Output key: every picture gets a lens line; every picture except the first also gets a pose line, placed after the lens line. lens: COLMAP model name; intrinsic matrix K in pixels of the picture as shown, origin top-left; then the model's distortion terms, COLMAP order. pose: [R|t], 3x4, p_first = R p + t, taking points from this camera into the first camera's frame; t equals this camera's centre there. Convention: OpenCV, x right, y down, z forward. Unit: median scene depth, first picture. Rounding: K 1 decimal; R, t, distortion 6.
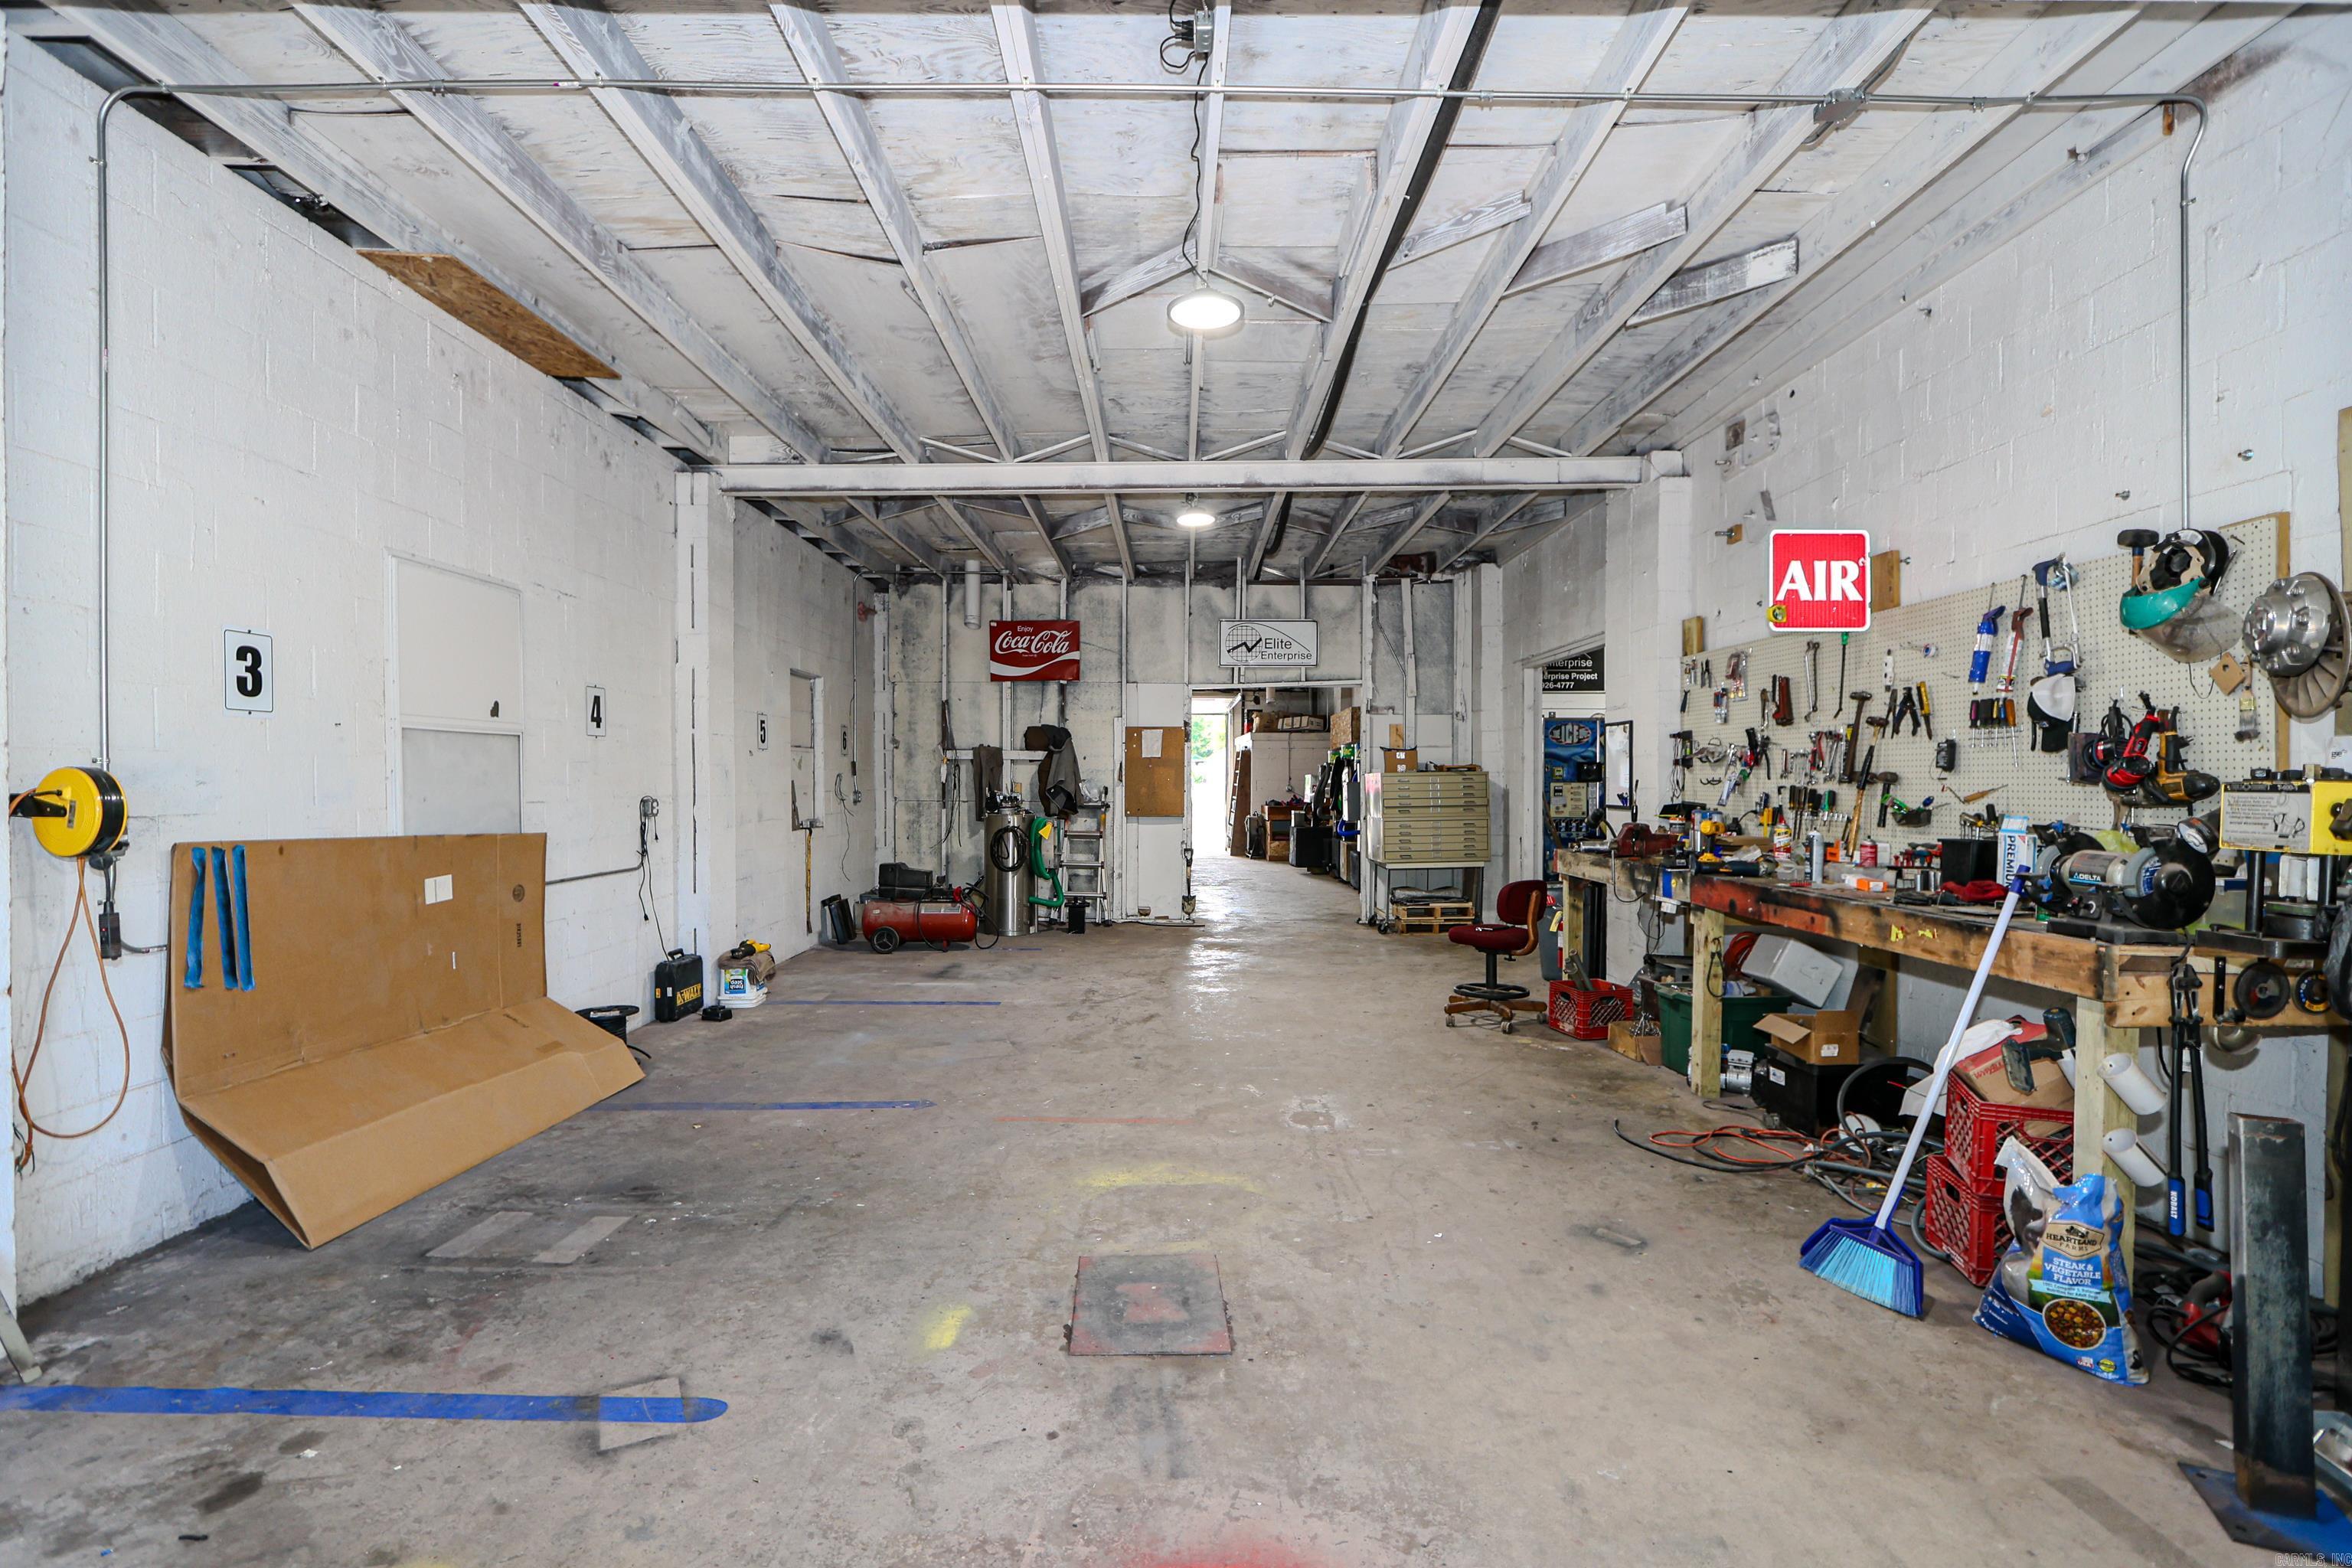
lens RADIAL K [[1083.1, 0, 1181.9], [0, 1083.1, 781.8], [0, 0, 1]] dist [-0.018167, 0.003038]
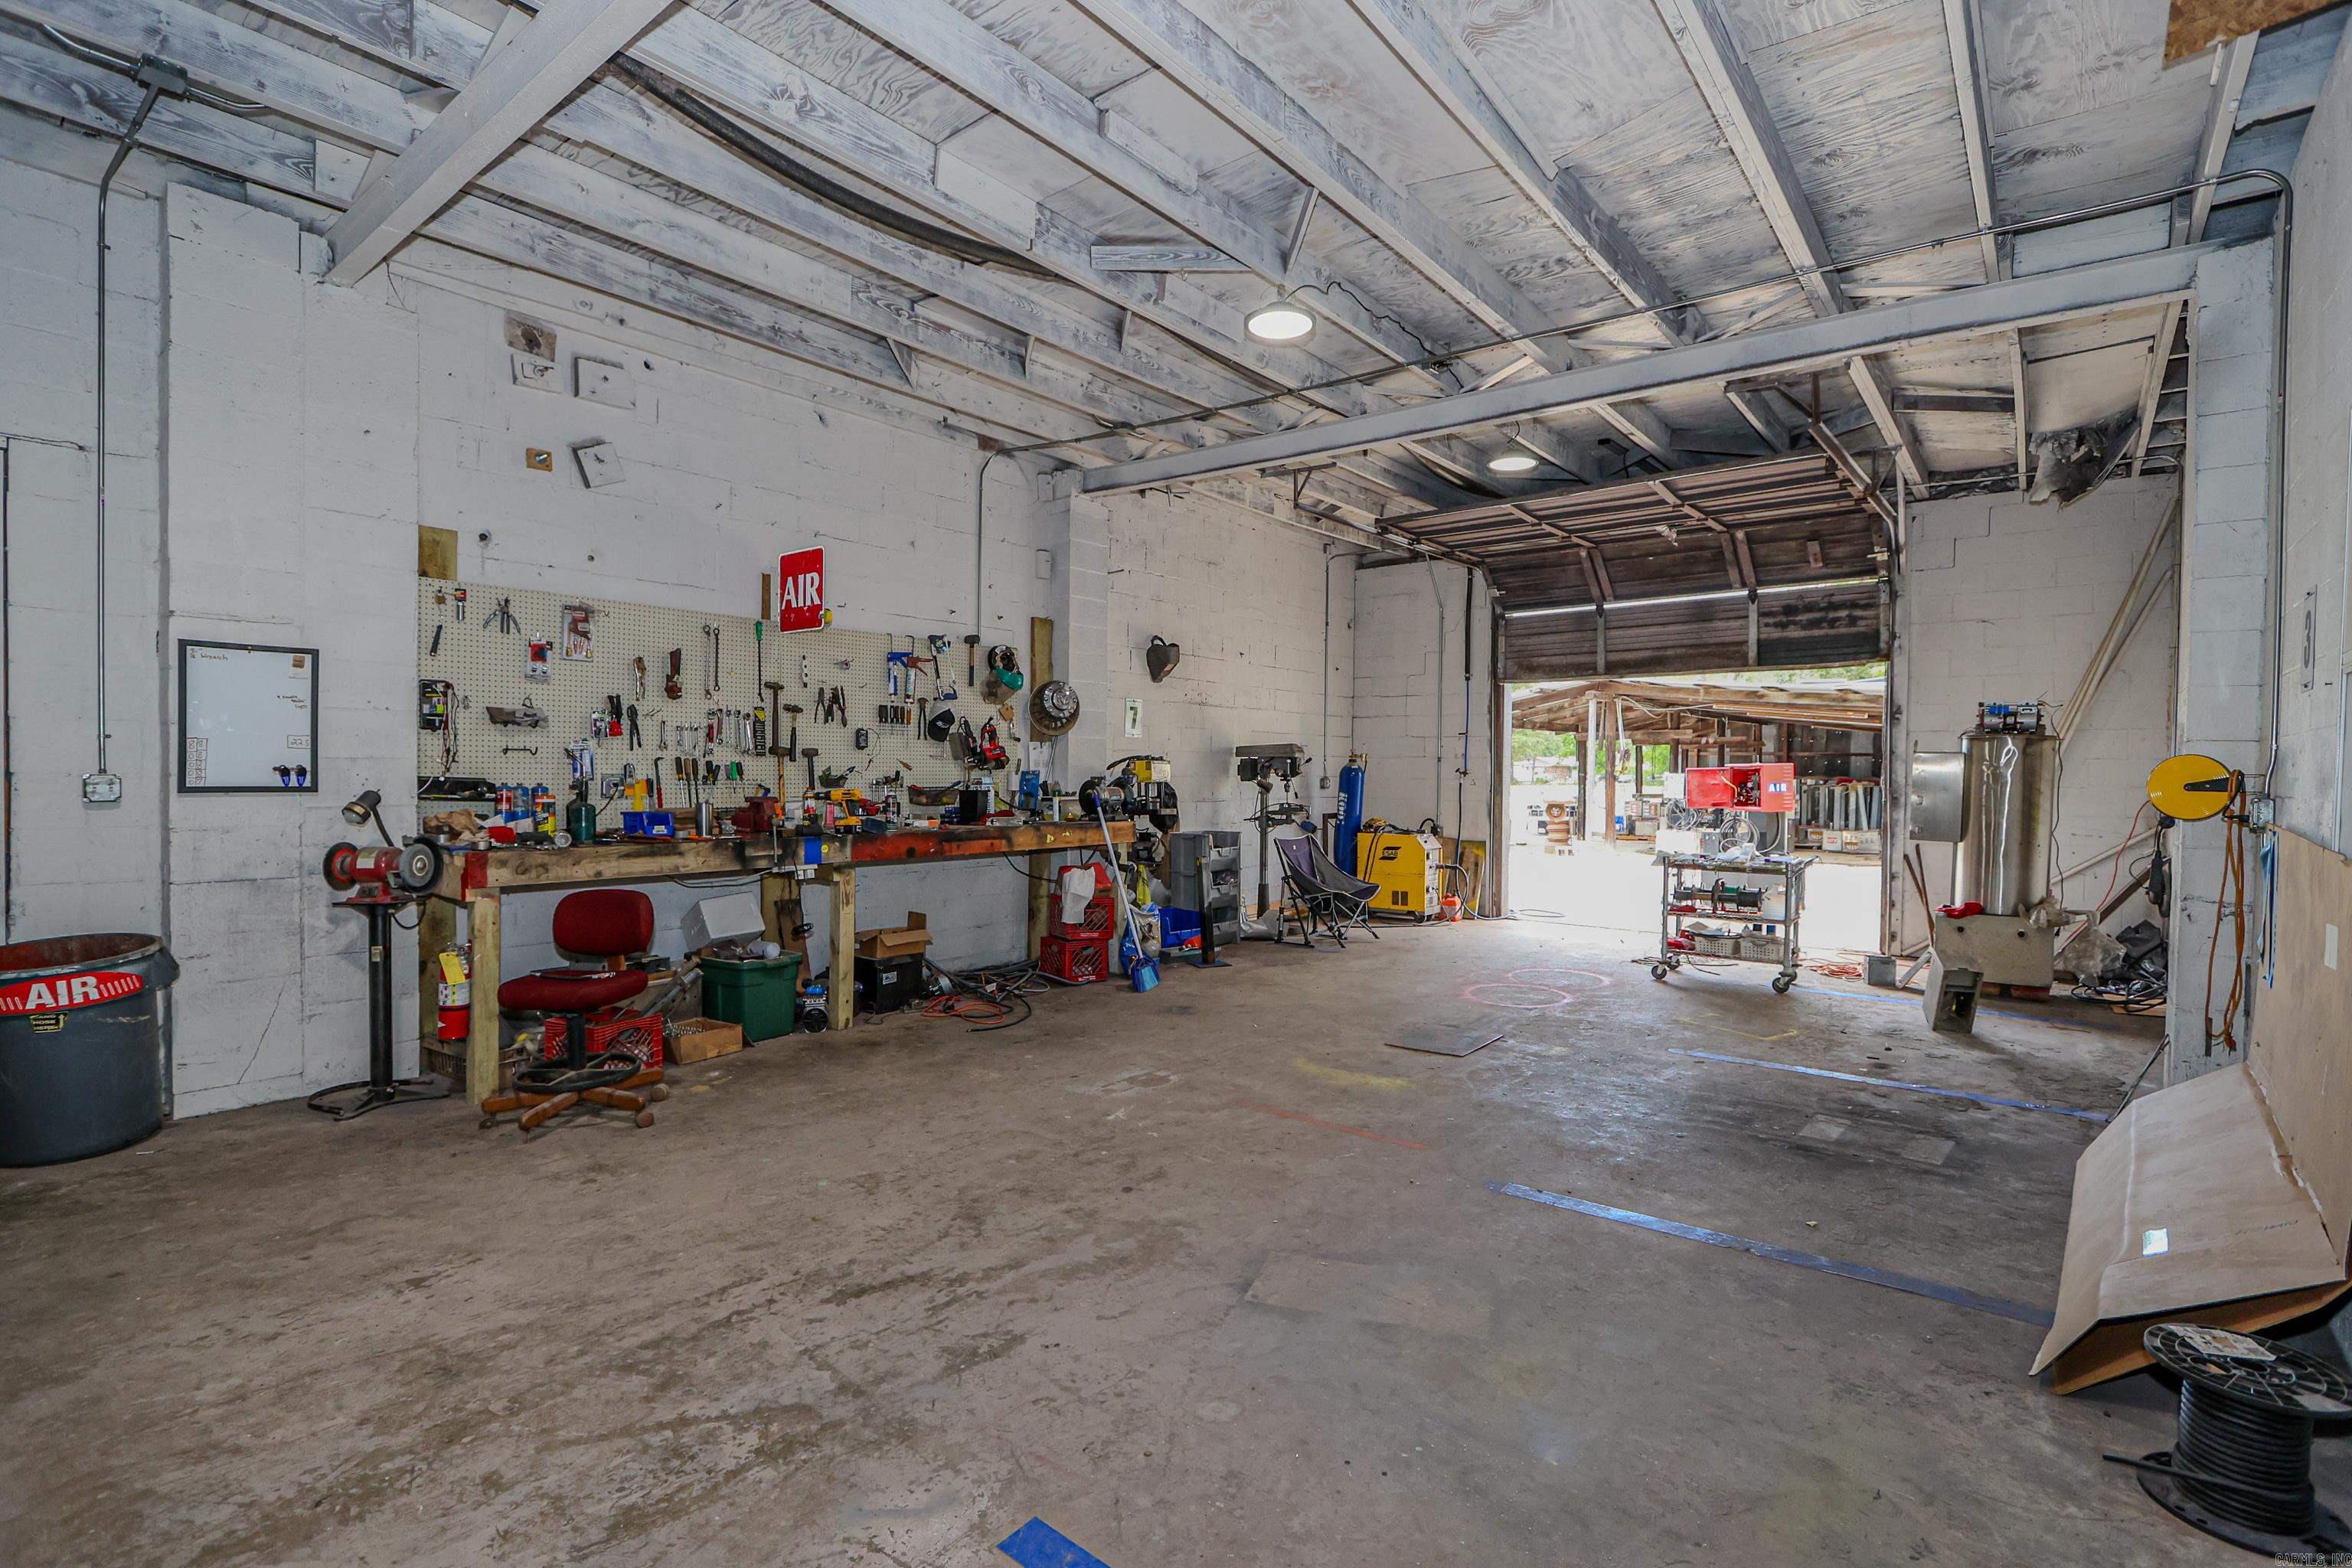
lens RADIAL K [[1083.1, 0, 1178.5], [0, 1083.1, 784.2], [0, 0, 1]] dist [-0.018167, 0.003038]
pose [[-0.767607, -0.017459, 0.640682, -0.549775], [-0.008945, 0.999823, 0.016528, 0.009288], [-0.640858, 0.006956, -0.767628, 1.734876]]
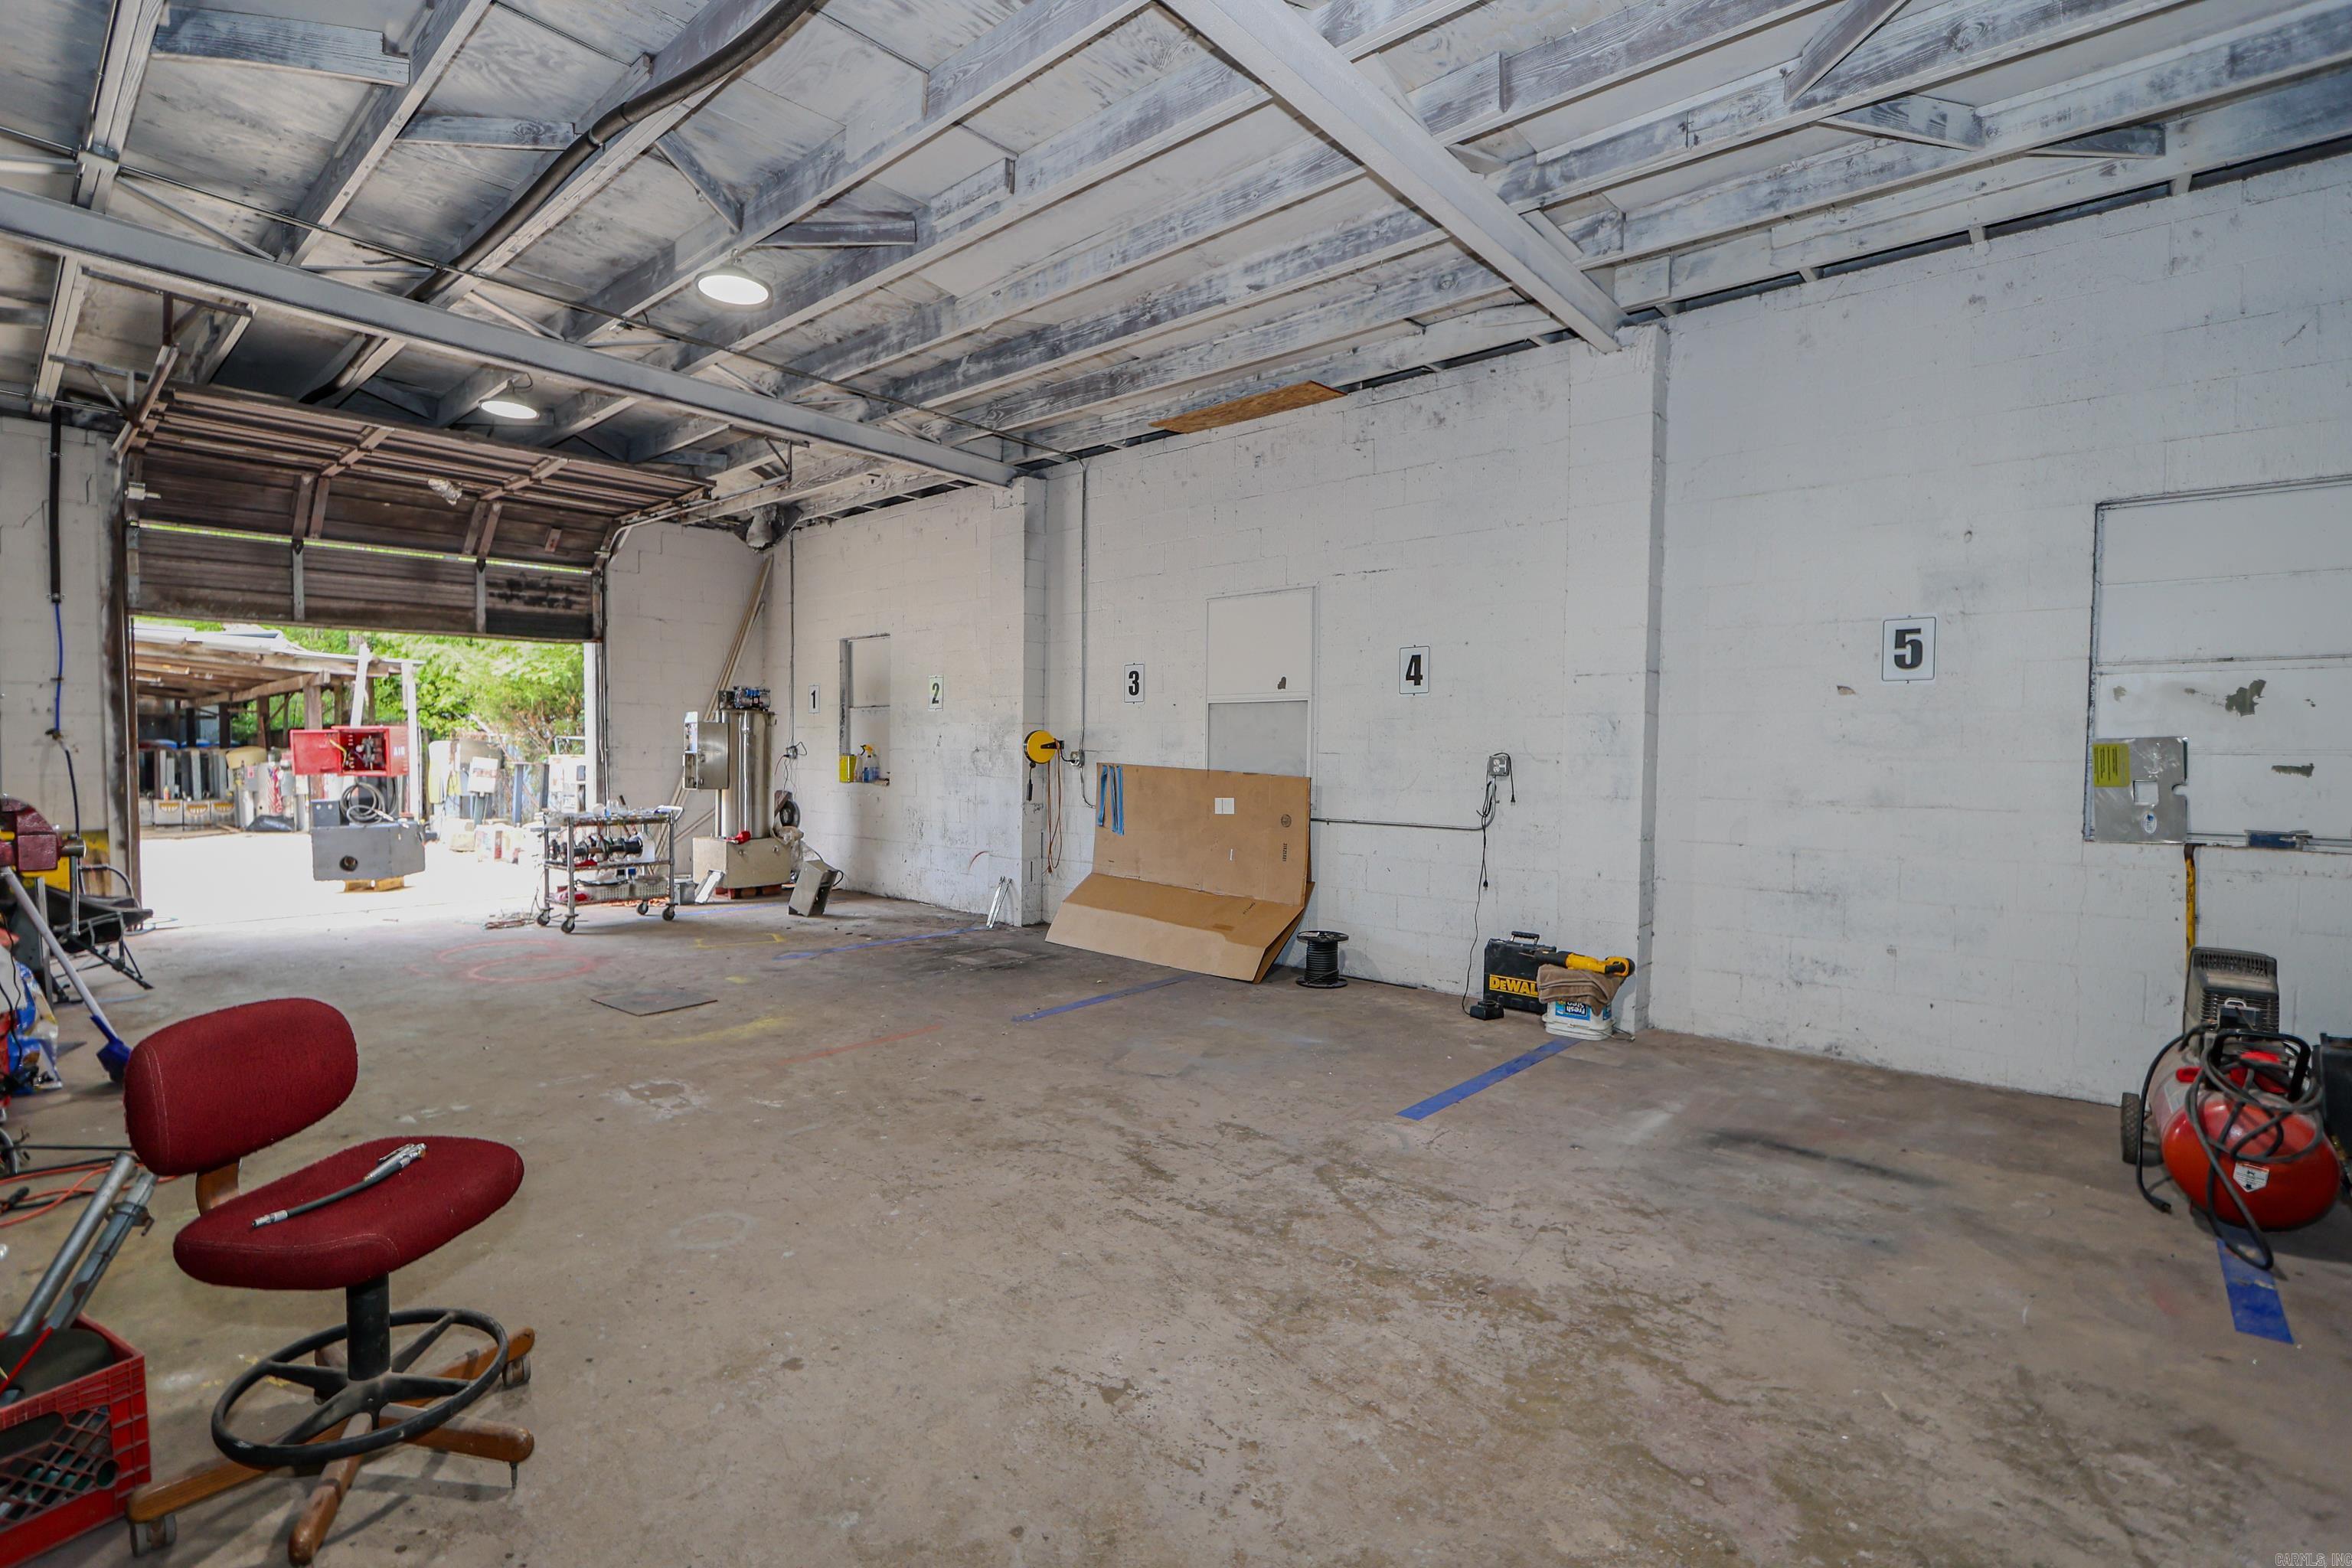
lens RADIAL K [[1083.1, 0, 1184.5], [0, 1083.1, 784.8], [0, 0, 1]] dist [-0.018167, 0.003038]
pose [[-0.662455, 0.018443, -0.748875, 0.490368], [-0.011863, 0.999313, 0.035104, 0.014812], [0.749008, 0.032139, -0.661781, 1.881132]]
